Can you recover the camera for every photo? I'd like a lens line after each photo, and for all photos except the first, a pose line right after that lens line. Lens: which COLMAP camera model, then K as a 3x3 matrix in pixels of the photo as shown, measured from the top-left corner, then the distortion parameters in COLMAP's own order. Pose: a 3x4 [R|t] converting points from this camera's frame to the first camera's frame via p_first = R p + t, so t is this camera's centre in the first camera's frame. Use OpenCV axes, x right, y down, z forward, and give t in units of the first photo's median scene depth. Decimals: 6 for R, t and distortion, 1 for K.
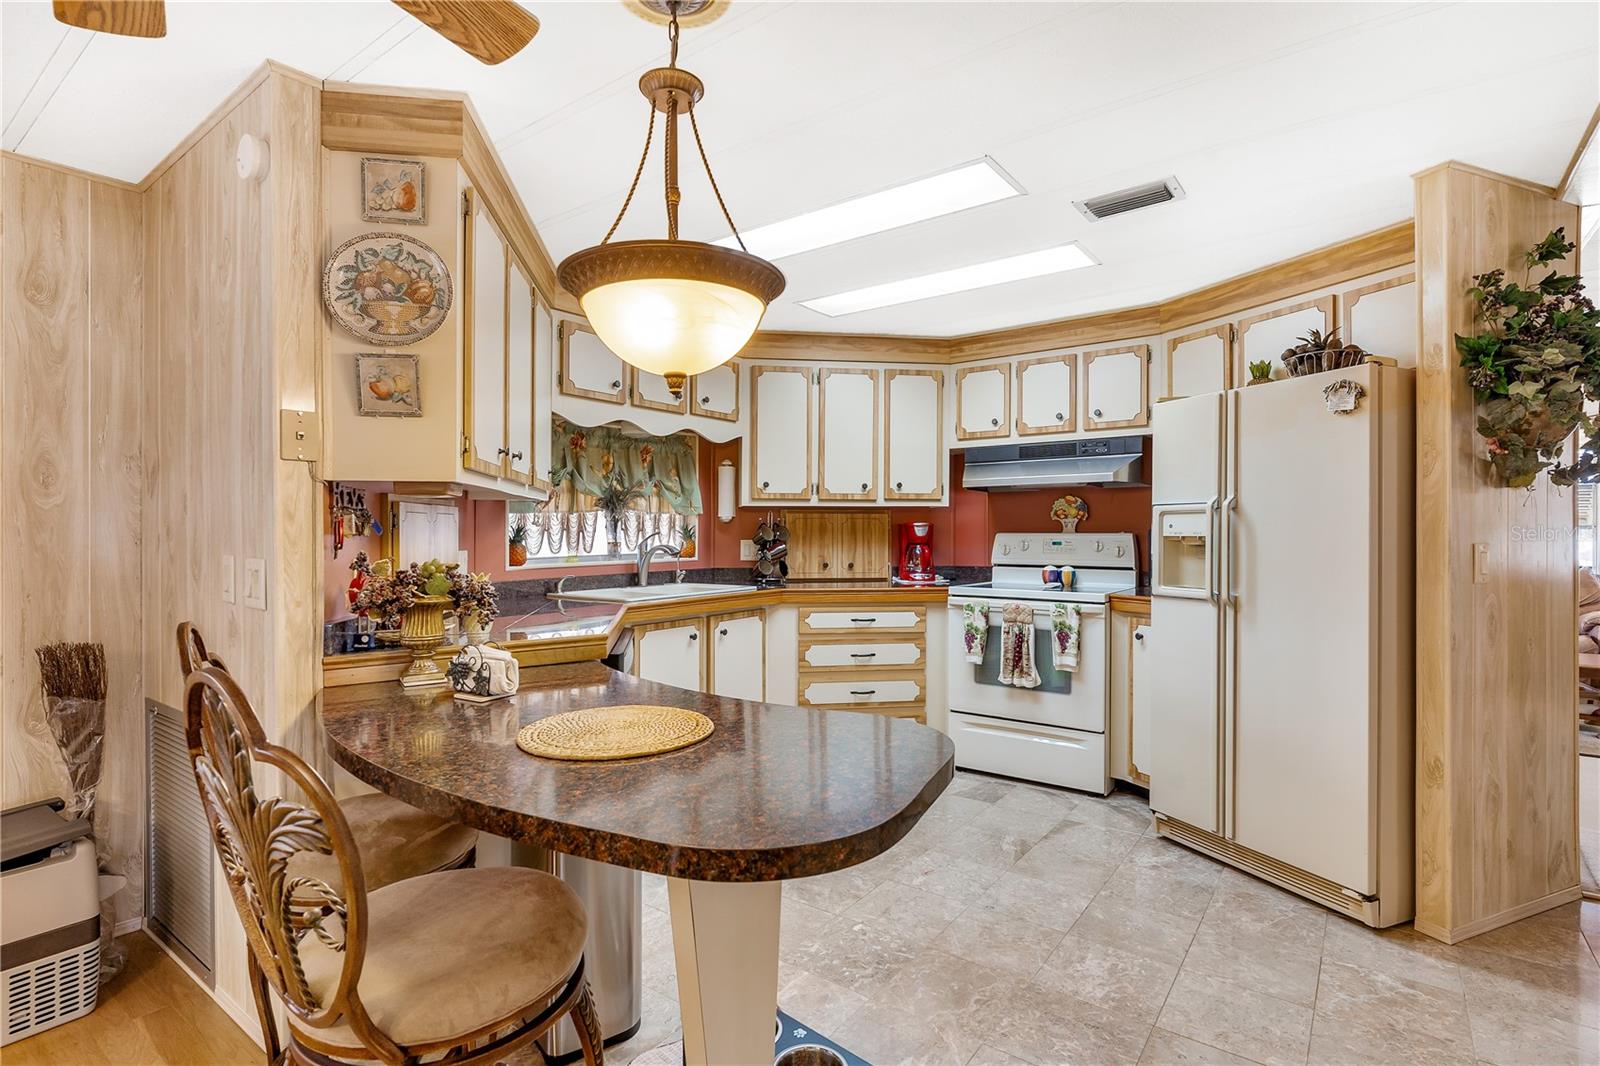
lens RADIAL K [[785.0, 0, 794.5], [0, 785.0, 552.3], [0, 0, 1]] dist [0.002585, -0.001115]
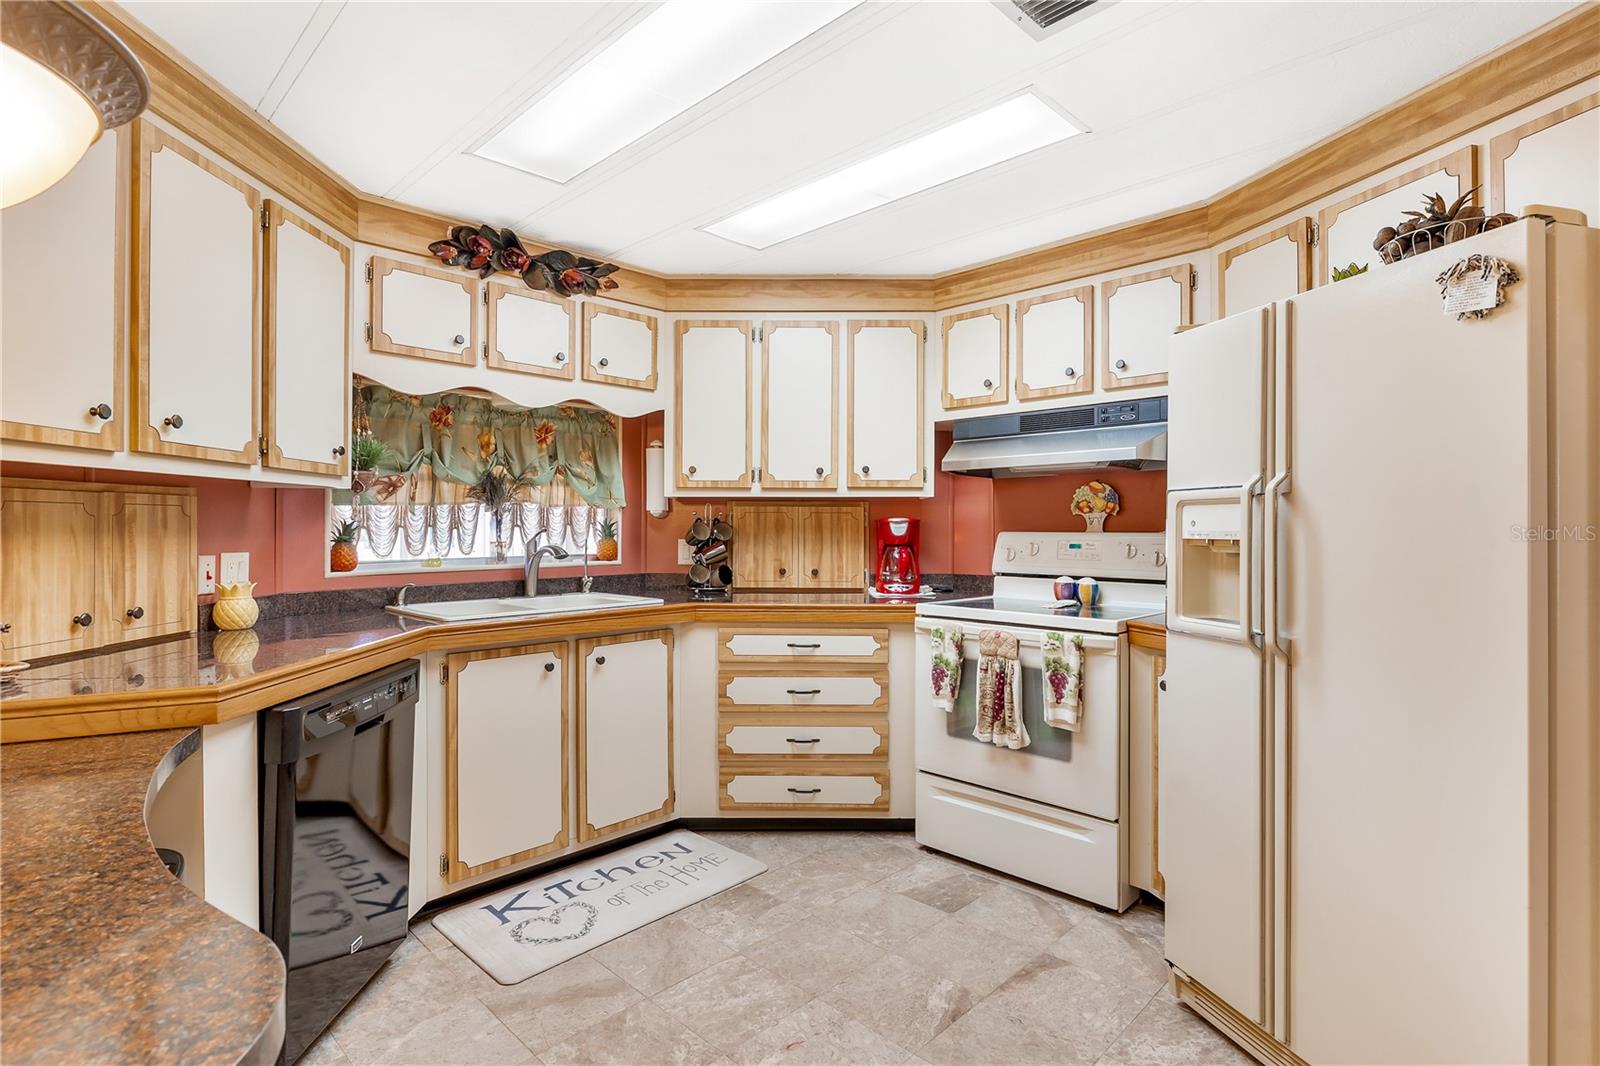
lens RADIAL K [[785.0, 0, 800.0], [0, 785.0, 537.8], [0, 0, 1]] dist [0.002585, -0.001115]
pose [[0.989685, 0.004545, -0.143191, 0.204794], [-0.006481, 0.999894, -0.013061, -0.008807], [0.143116, 0.013854, 0.989609, 0.258302]]
